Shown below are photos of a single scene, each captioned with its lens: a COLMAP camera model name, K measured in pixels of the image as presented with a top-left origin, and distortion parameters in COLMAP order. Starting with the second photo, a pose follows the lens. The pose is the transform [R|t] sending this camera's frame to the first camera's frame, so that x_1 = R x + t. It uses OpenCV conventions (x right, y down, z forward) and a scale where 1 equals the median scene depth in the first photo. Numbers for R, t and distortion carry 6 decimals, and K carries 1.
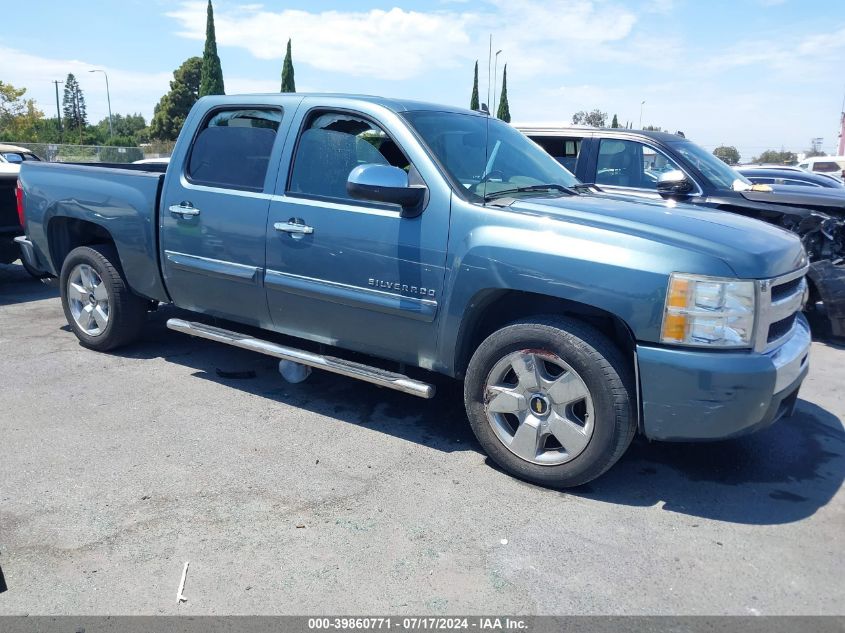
lens RADIAL K [[676.3, 0, 423.9], [0, 676.3, 299.3], [0, 0, 1]] dist [-0.000382, 0.002752]
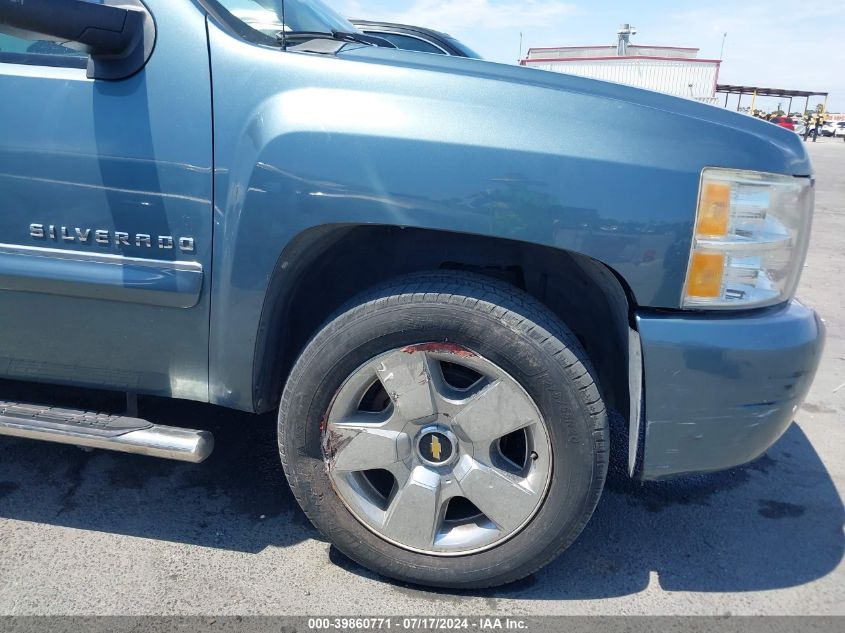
lens RADIAL K [[676.3, 0, 423.9], [0, 676.3, 299.3], [0, 0, 1]] dist [-0.000382, 0.002752]
pose [[0.915172, -0.110918, 0.387500, -0.024635], [0.073747, 0.991240, 0.109561, -0.011709], [-0.396258, -0.071691, 0.915336, 0.535459]]
